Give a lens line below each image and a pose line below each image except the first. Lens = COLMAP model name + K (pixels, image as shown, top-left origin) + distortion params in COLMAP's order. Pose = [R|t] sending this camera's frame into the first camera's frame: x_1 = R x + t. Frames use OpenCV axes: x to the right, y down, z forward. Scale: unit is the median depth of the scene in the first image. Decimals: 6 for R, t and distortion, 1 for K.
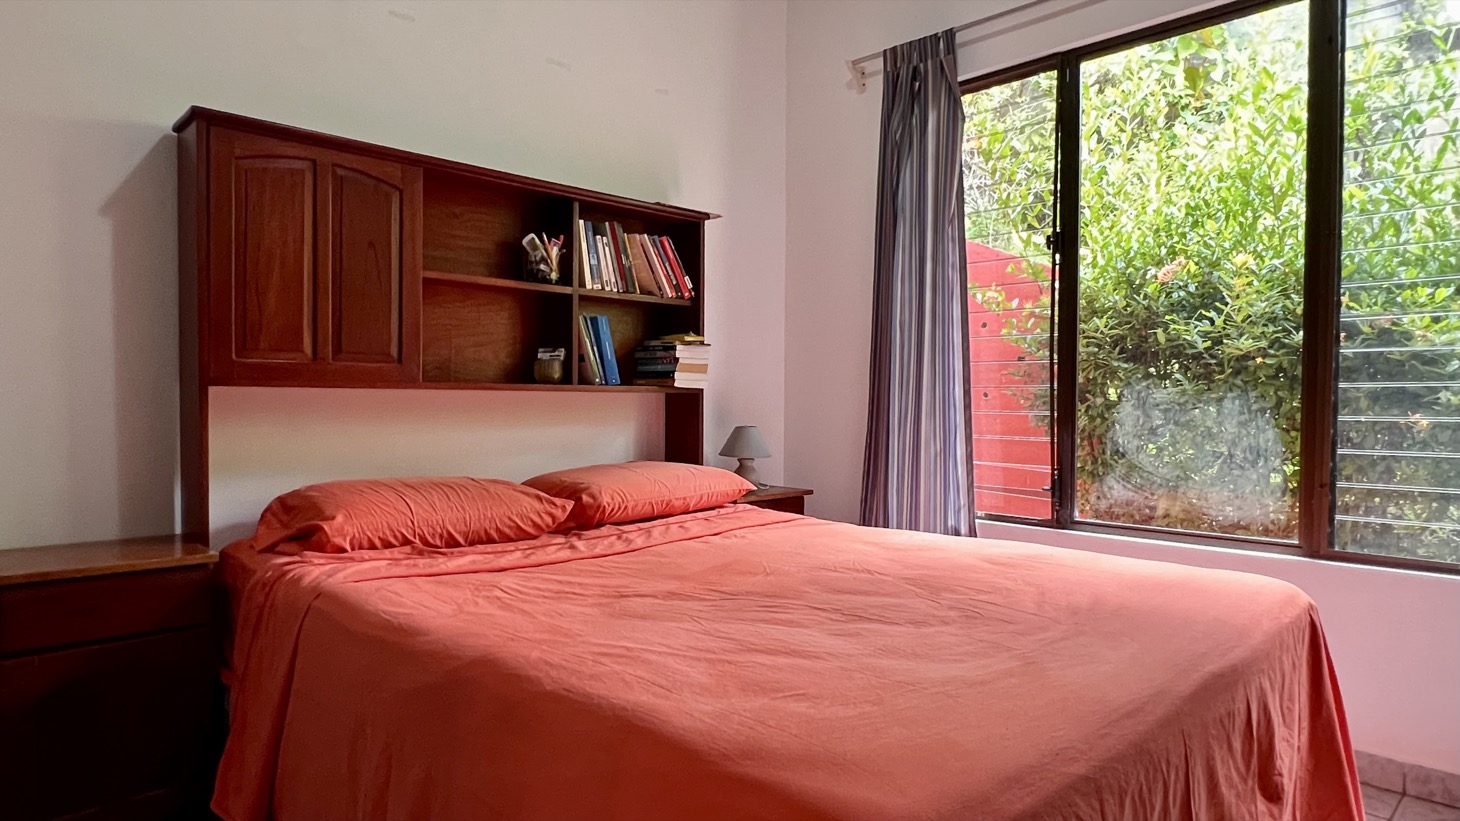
lens RADIAL K [[836.5, 0, 726.3], [0, 836.5, 419.6], [0, 0, 1]] dist [0.002238, -0.000702]
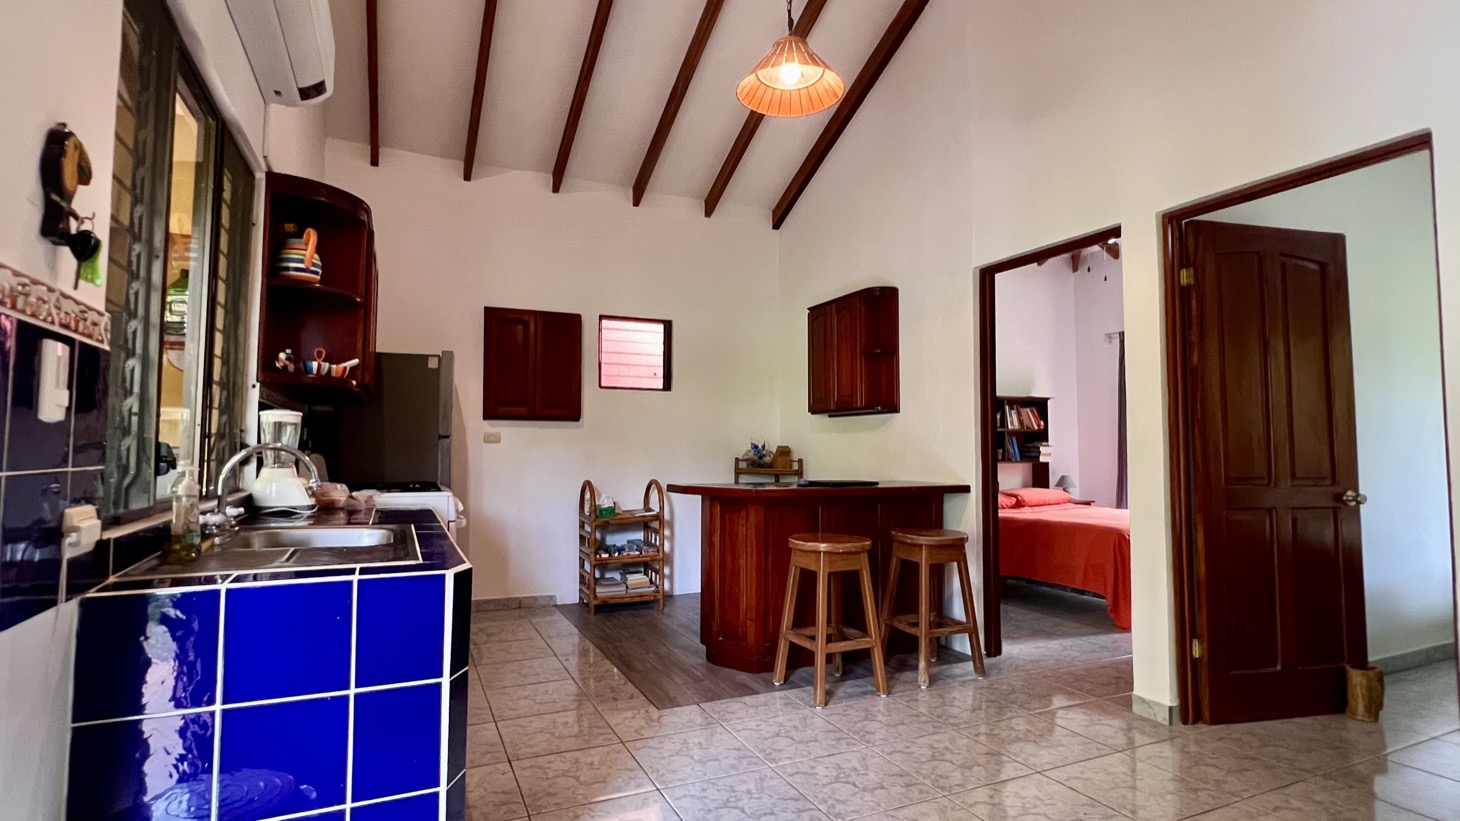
lens RADIAL K [[717.6, 0, 730.0], [0, 717.6, 410.5], [0, 0, 1]] dist [-0.003527, -0.000173]
pose [[0.947684, -0.017296, -0.318740, -0.268610], [-0.007358, 0.997082, -0.075984, -0.018410], [0.319124, 0.074354, 0.944792, -1.576683]]
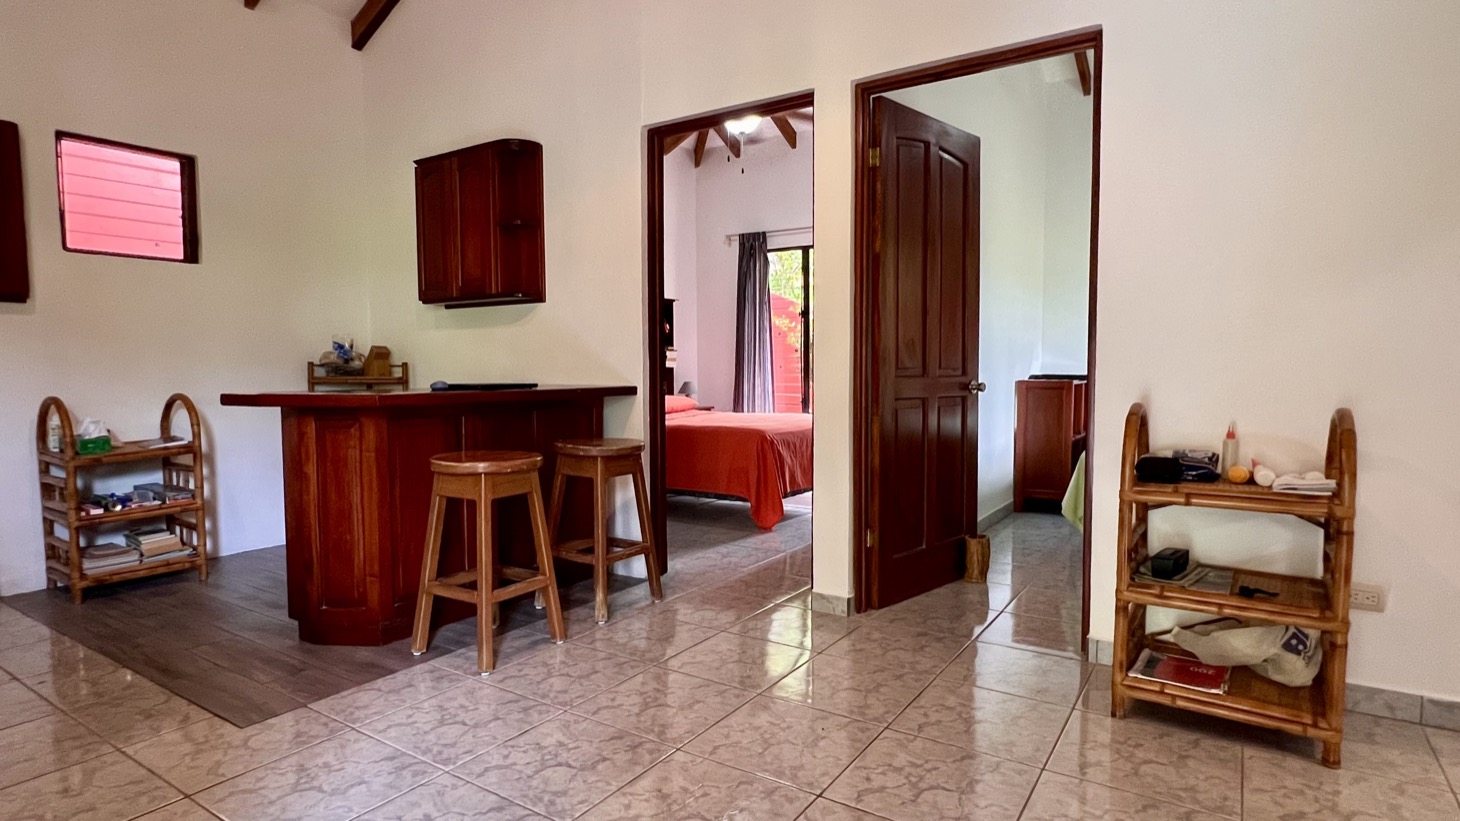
lens RADIAL K [[782.4, 0, 730.0], [0, 782.4, 410.5], [0, 0, 1]] dist [-0.001885, -0.000158]
pose [[0.975817, -0.021602, 0.217520, -0.393637], [0.013580, 0.999174, 0.038308, 0.007259], [-0.218168, -0.034428, 0.975304, -1.429351]]
